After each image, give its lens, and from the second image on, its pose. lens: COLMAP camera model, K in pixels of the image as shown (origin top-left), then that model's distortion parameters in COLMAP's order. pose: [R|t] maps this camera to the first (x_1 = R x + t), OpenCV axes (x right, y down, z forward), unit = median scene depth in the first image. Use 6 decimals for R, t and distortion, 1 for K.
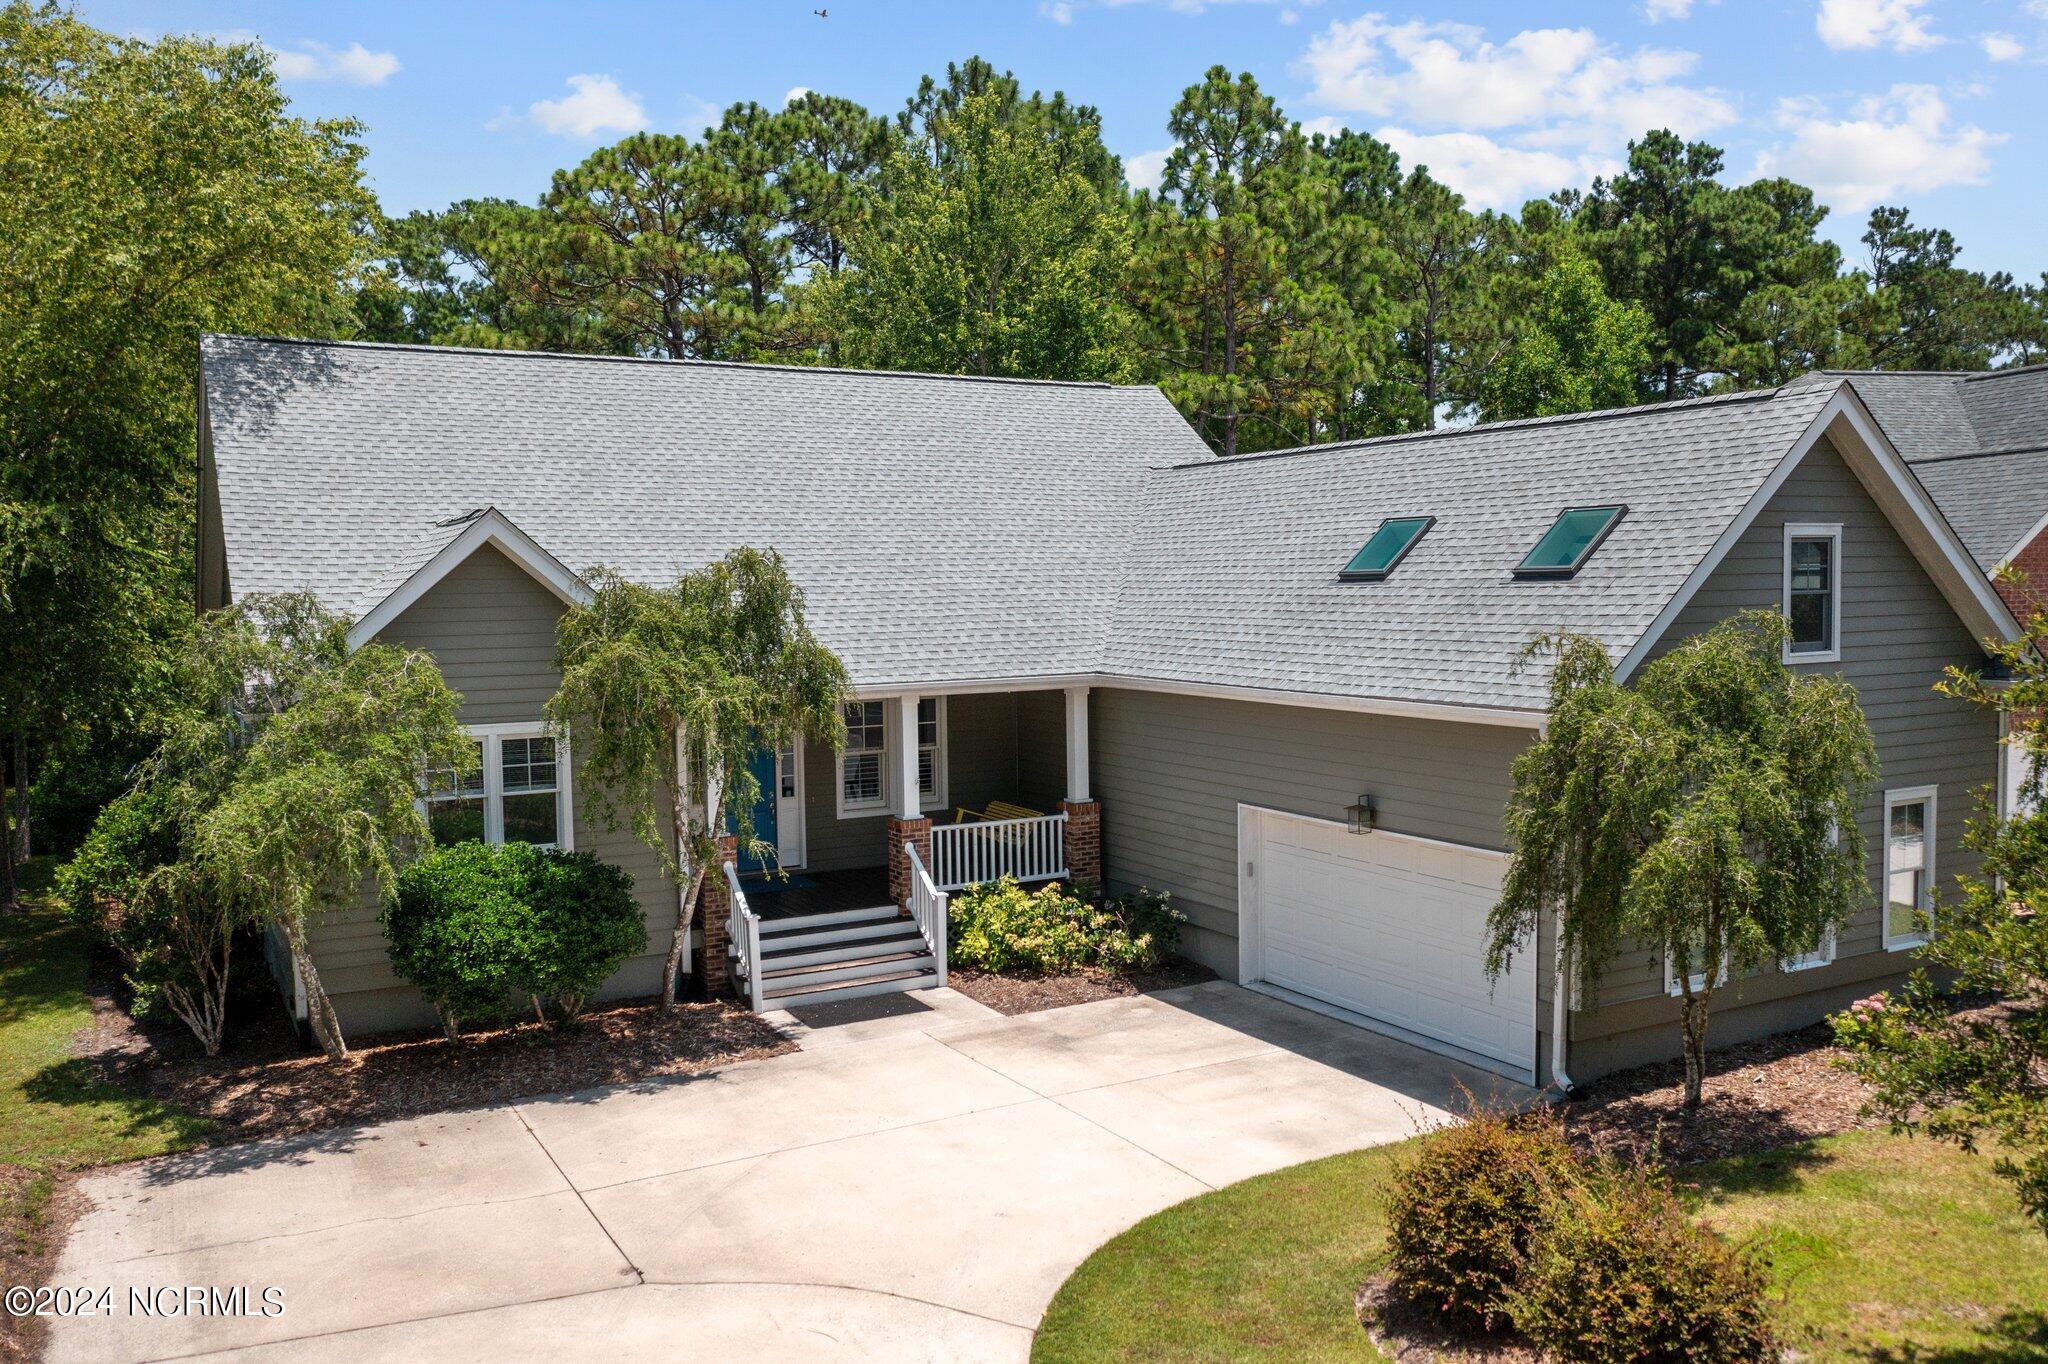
lens RADIAL K [[1641.8, 0, 1024.0], [0, 1641.8, 682.0], [0, 0, 1]] dist [-0.005663, 0.016529]
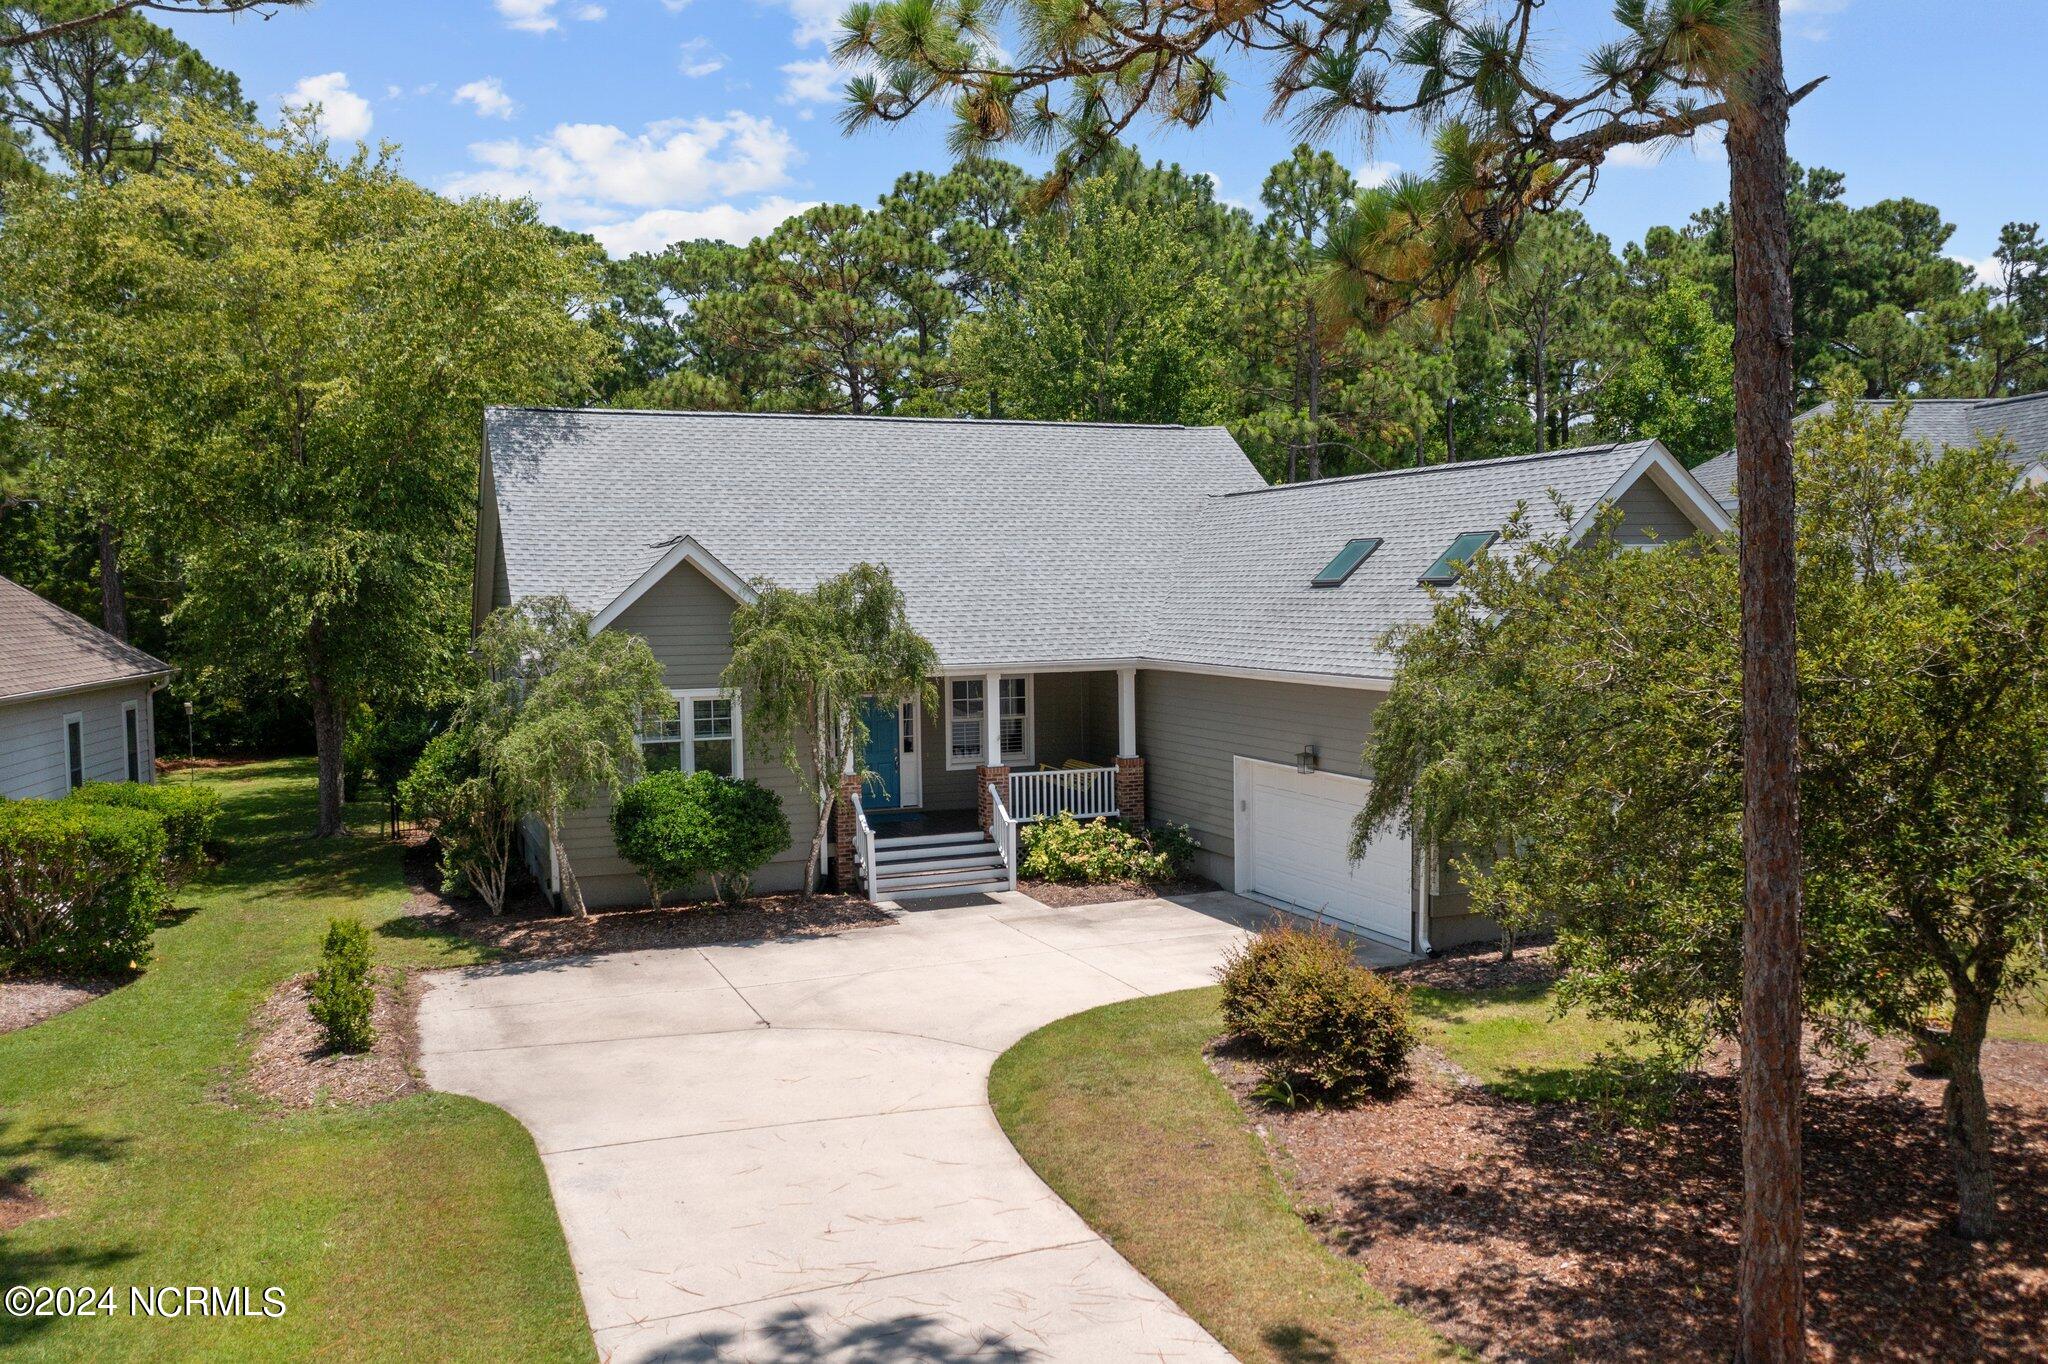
lens RADIAL K [[1653.6, 0, 1024.0], [0, 1653.6, 682.0], [0, 0, 1]] dist [0.001328, 0.010177]
pose [[0.992433, 0.006902, -0.122589, 0.123127], [-0.007393, 0.999966, -0.003557, 0.020436], [0.122561, 0.004437, 0.992451, -0.334865]]
